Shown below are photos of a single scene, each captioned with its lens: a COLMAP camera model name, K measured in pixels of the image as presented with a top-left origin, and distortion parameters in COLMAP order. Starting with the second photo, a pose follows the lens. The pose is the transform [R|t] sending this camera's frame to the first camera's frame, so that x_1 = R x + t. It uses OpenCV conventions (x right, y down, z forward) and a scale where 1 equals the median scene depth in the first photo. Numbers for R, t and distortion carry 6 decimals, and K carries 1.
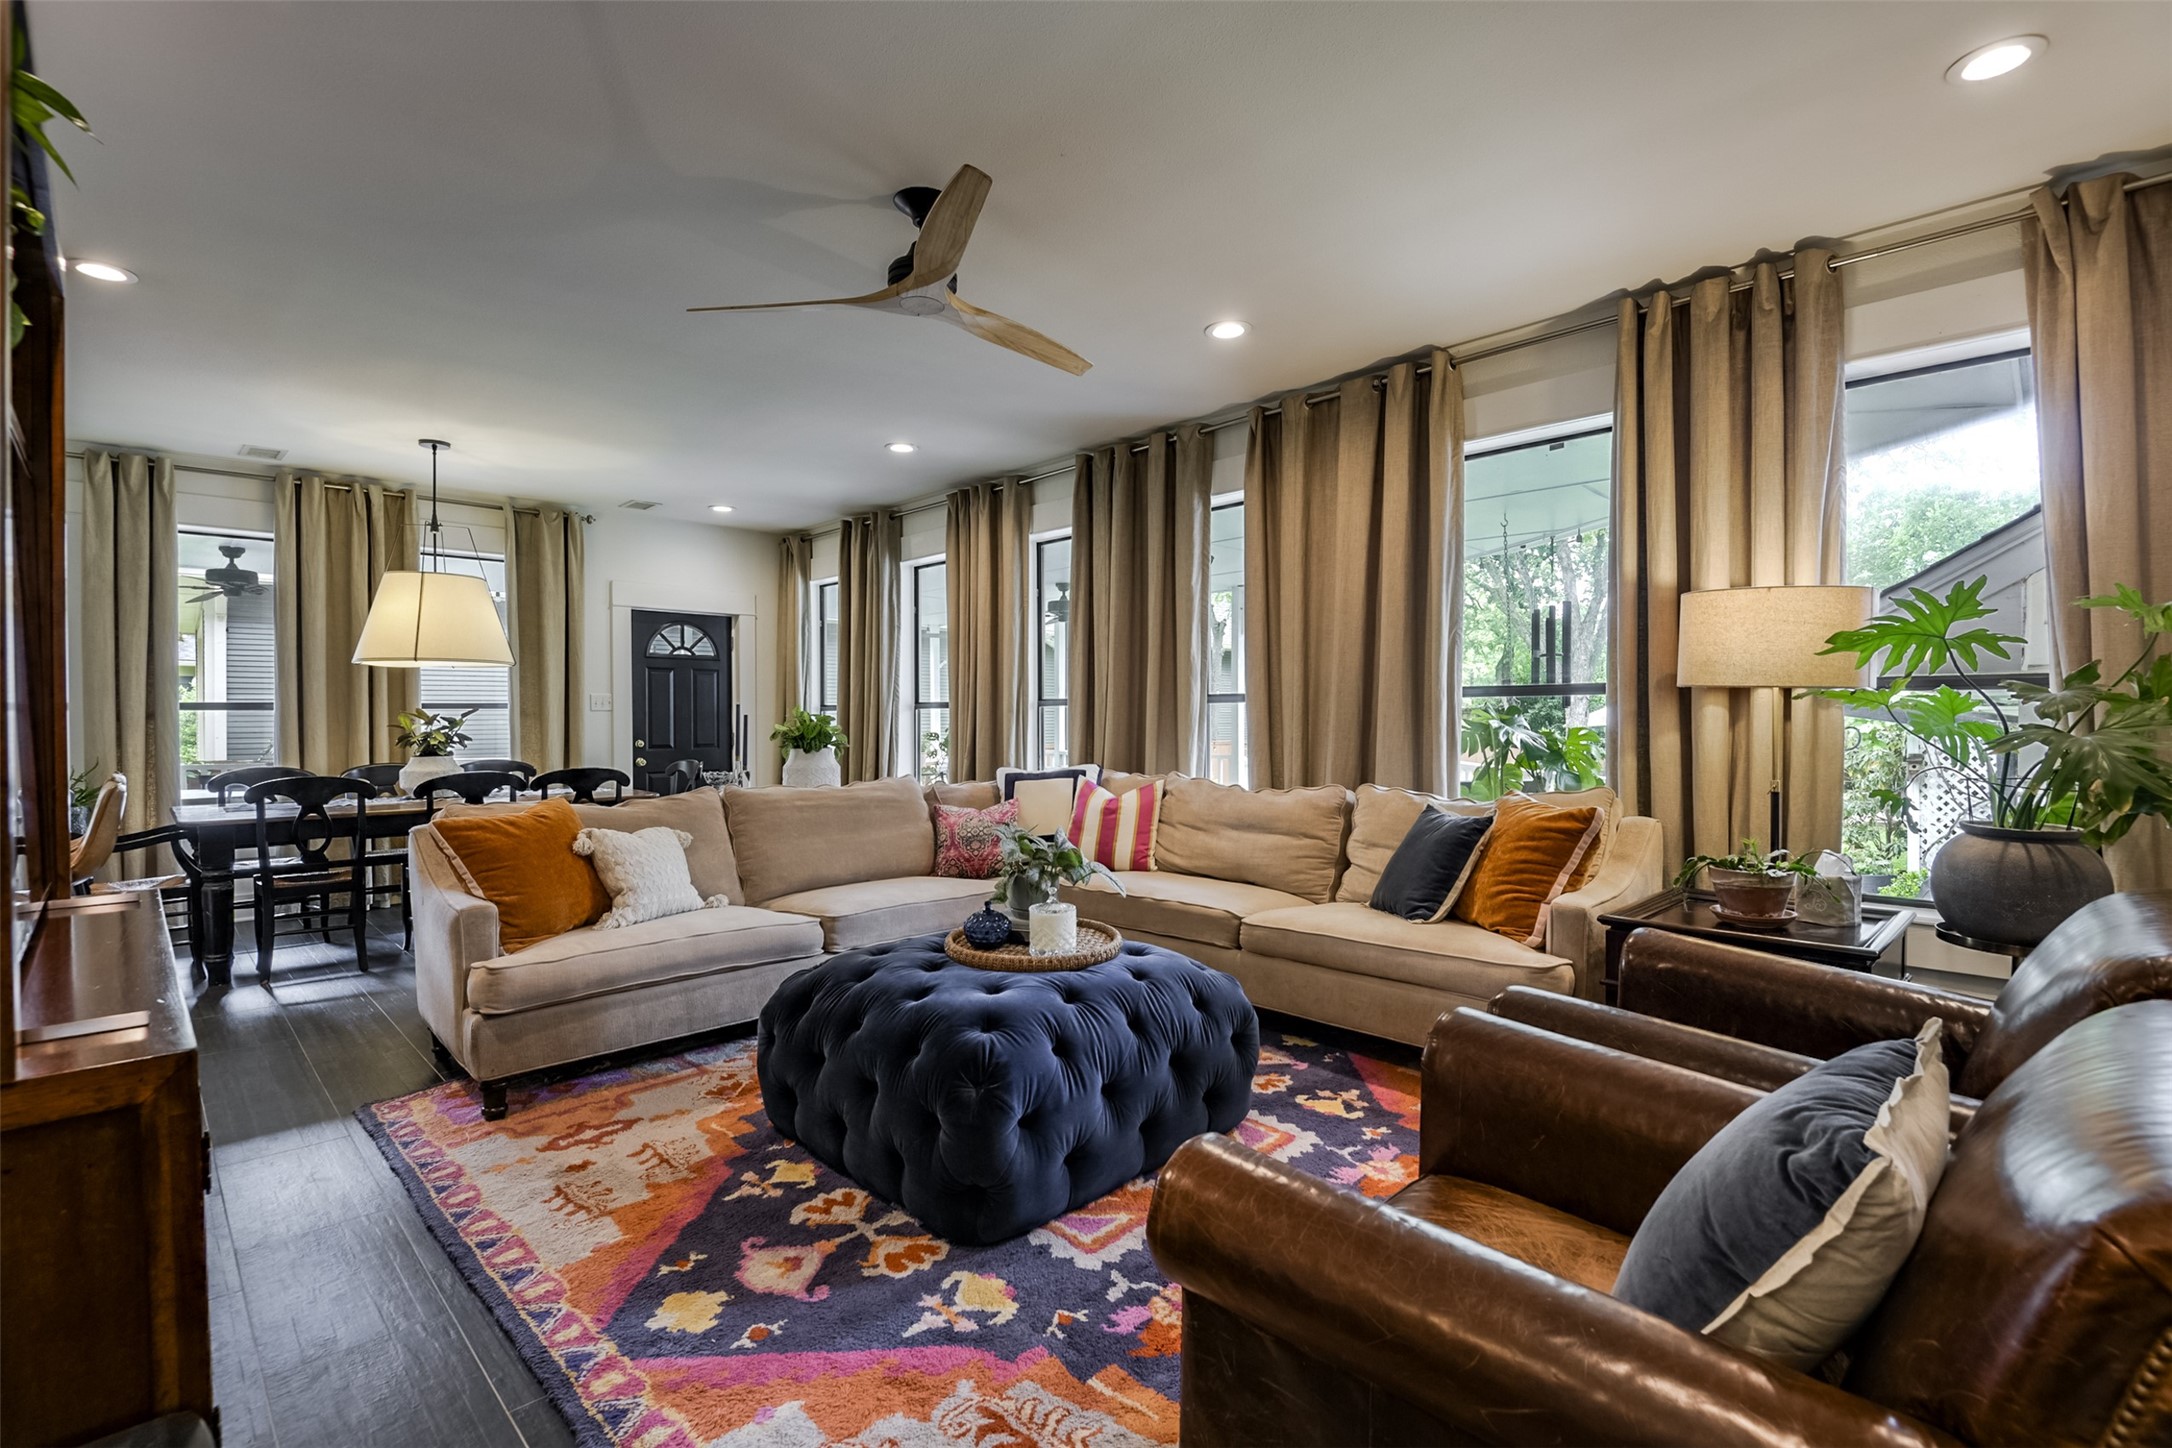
lens RADIAL K [[1011.4, 0, 1086.0], [0, 1011.4, 724.0], [0, 0, 1]] dist [0.002291, -0.007760]
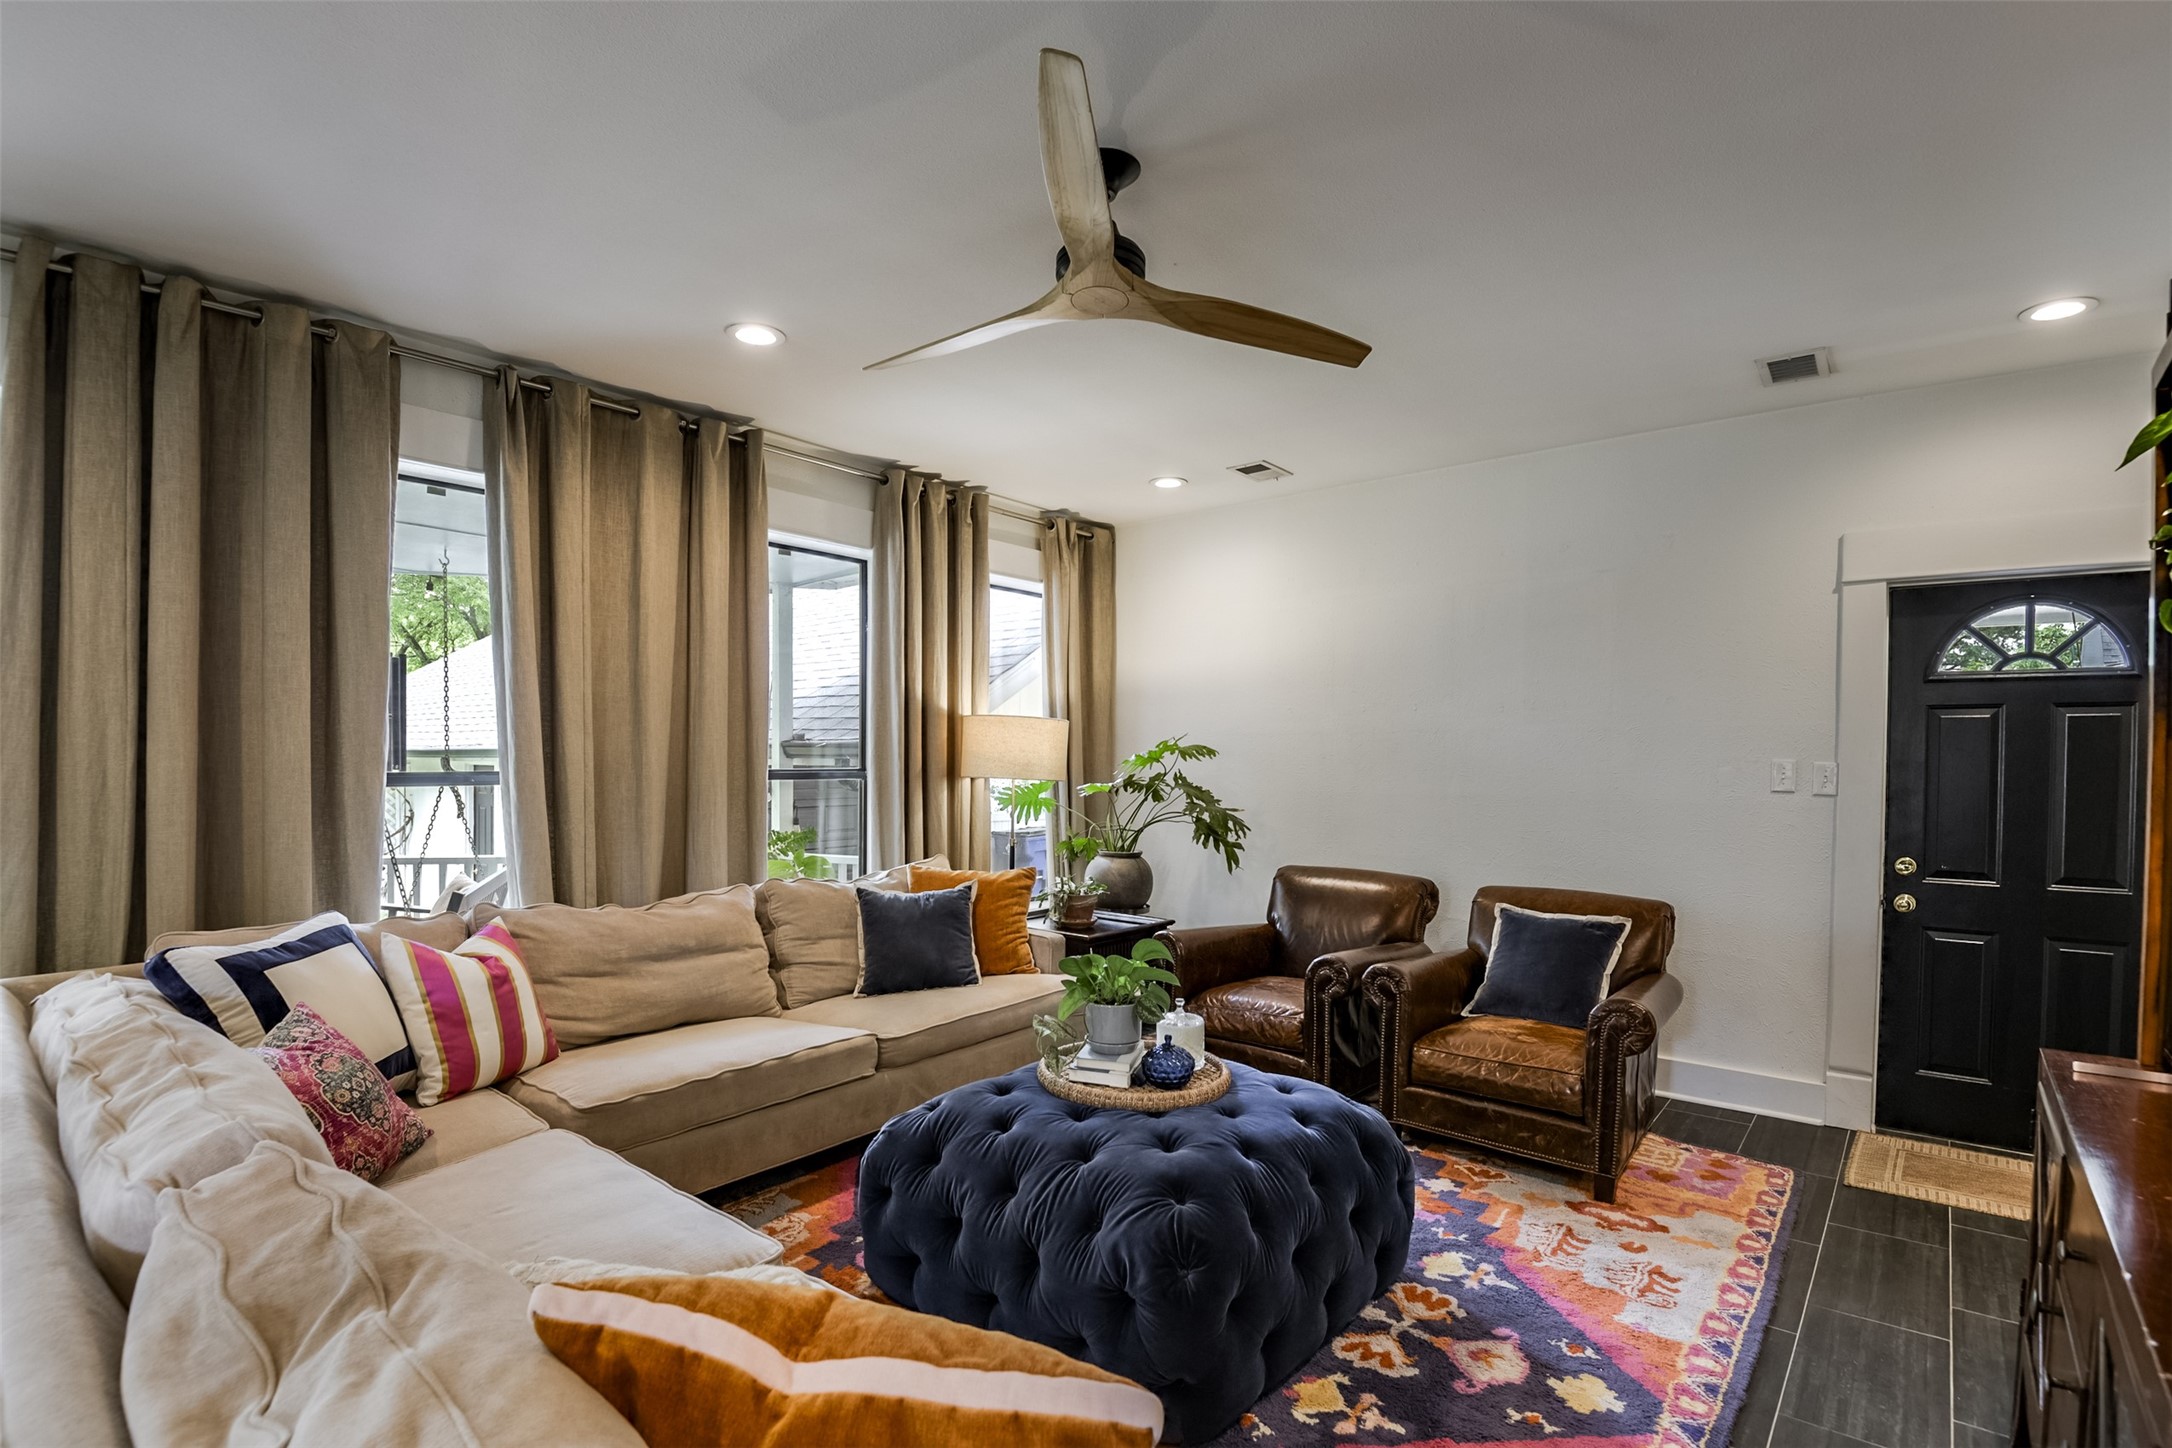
lens RADIAL K [[1065.8, 0, 1088.3], [0, 1065.8, 730.6], [0, 0, 1]] dist [-0.002057, -0.000433]
pose [[-0.123681, 0.022556, 0.992066, -1.384520], [-0.009379, 0.999670, -0.023898, -0.105448], [-0.992278, -0.012260, -0.123429, 1.561406]]
